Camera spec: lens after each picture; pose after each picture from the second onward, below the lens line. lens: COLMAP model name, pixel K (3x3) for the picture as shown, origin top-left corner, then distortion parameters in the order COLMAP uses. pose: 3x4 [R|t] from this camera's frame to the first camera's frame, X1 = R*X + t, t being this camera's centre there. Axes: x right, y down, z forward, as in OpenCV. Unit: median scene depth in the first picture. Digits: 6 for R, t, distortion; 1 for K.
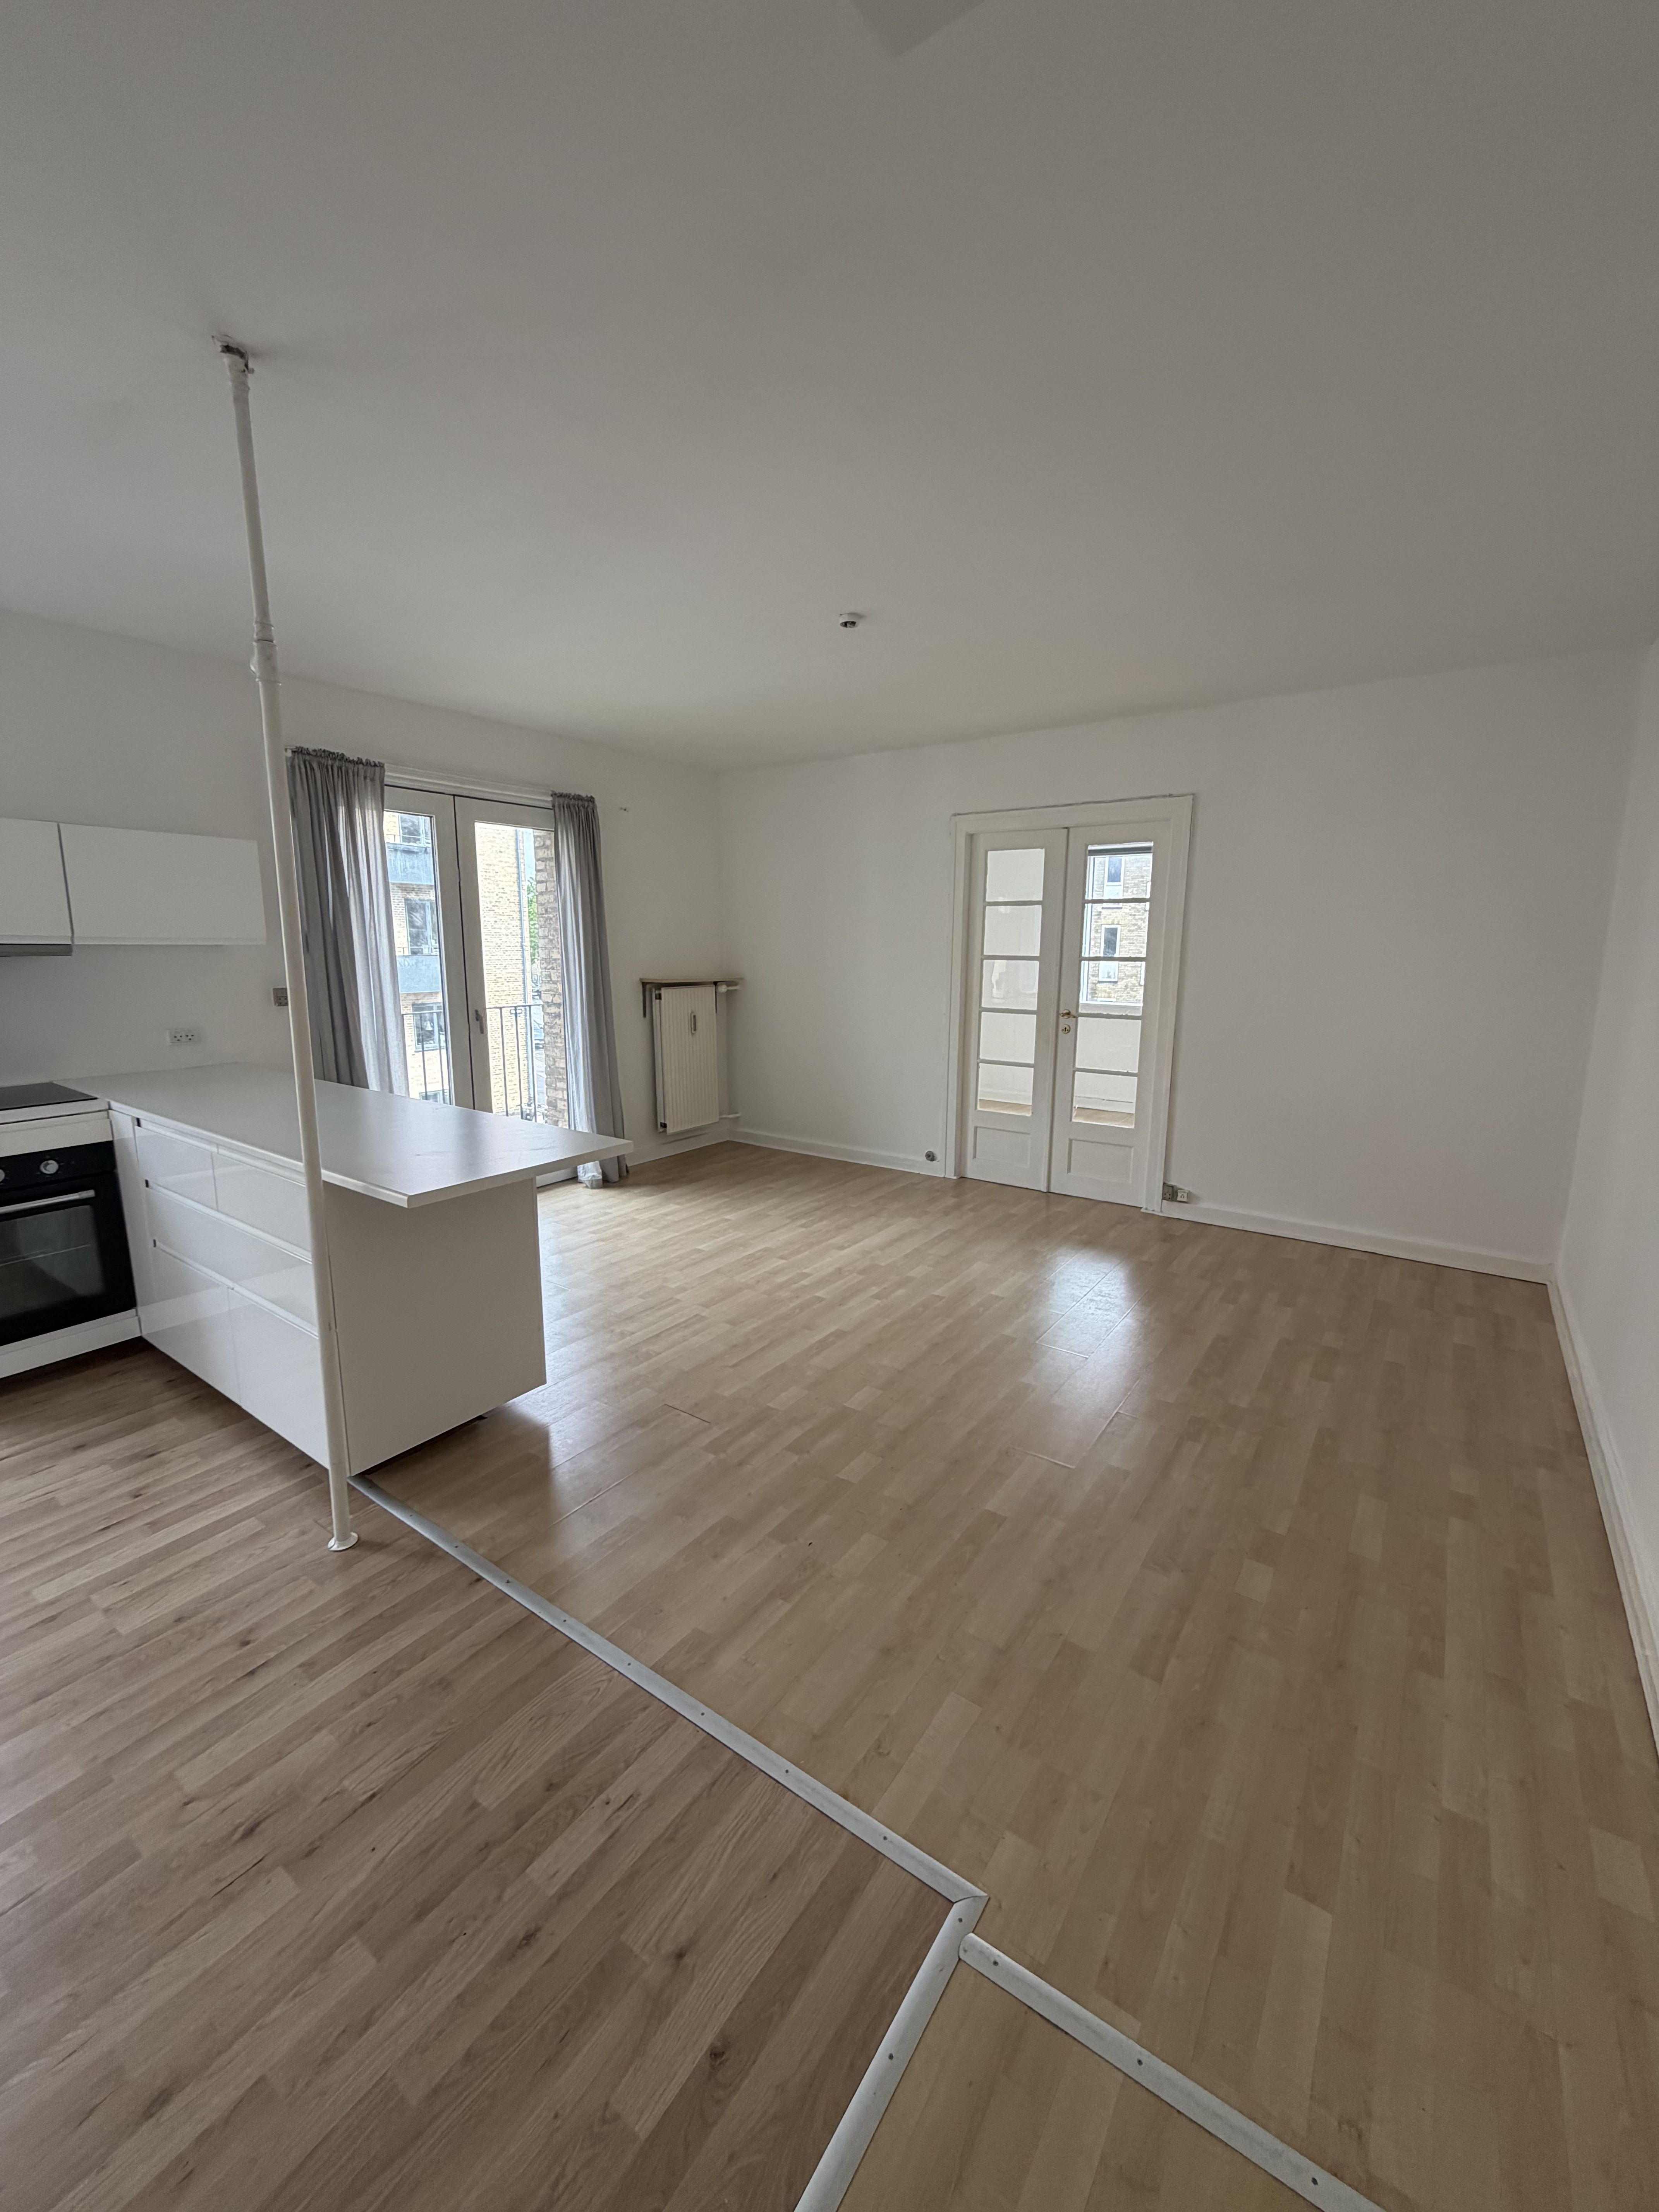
lens RADIAL K [[880.7, 0, 825.6], [0, 880.7, 1101.8], [0, 0, 1]] dist [-0.002436, 0.000133]
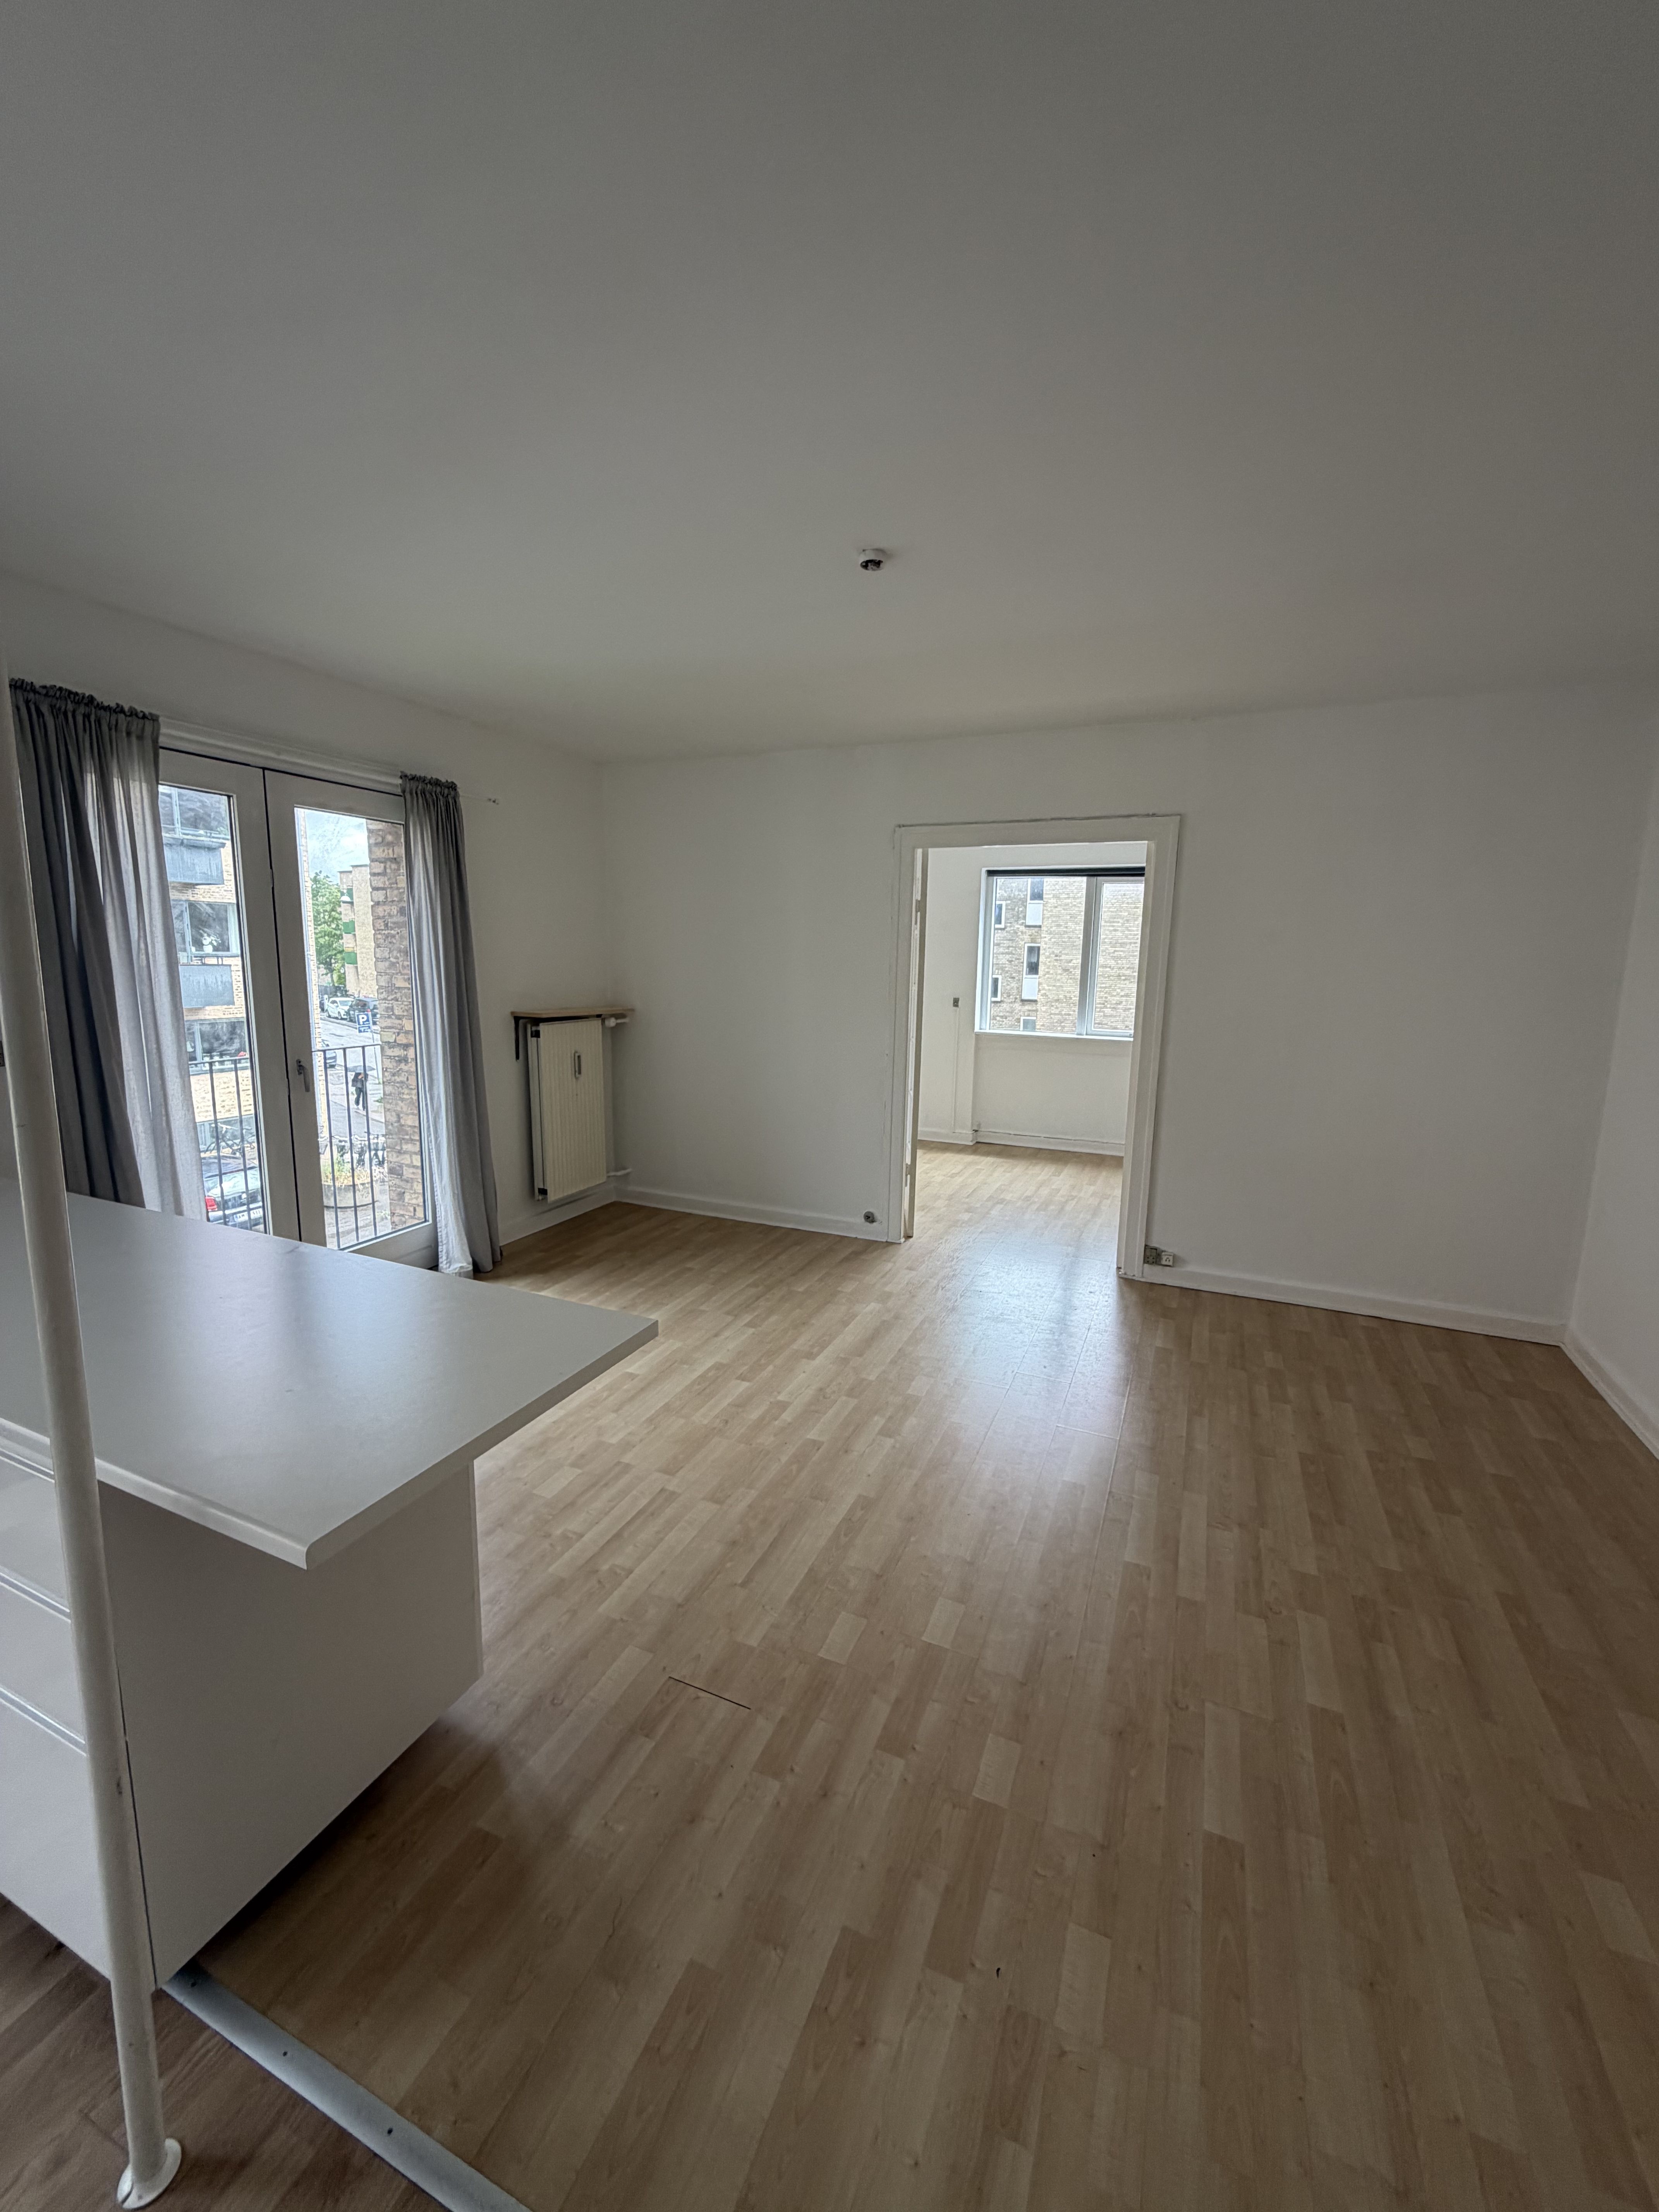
lens RADIAL K [[880.7, 0, 825.6], [0, 880.7, 1101.8], [0, 0, 1]] dist [-0.002436, 0.000133]
pose [[0.978501, -0.020015, 0.205269, -0.125757], [0.022598, 0.999692, -0.010245, -0.056010], [-0.205000, 0.014663, 0.978652, 0.201448]]
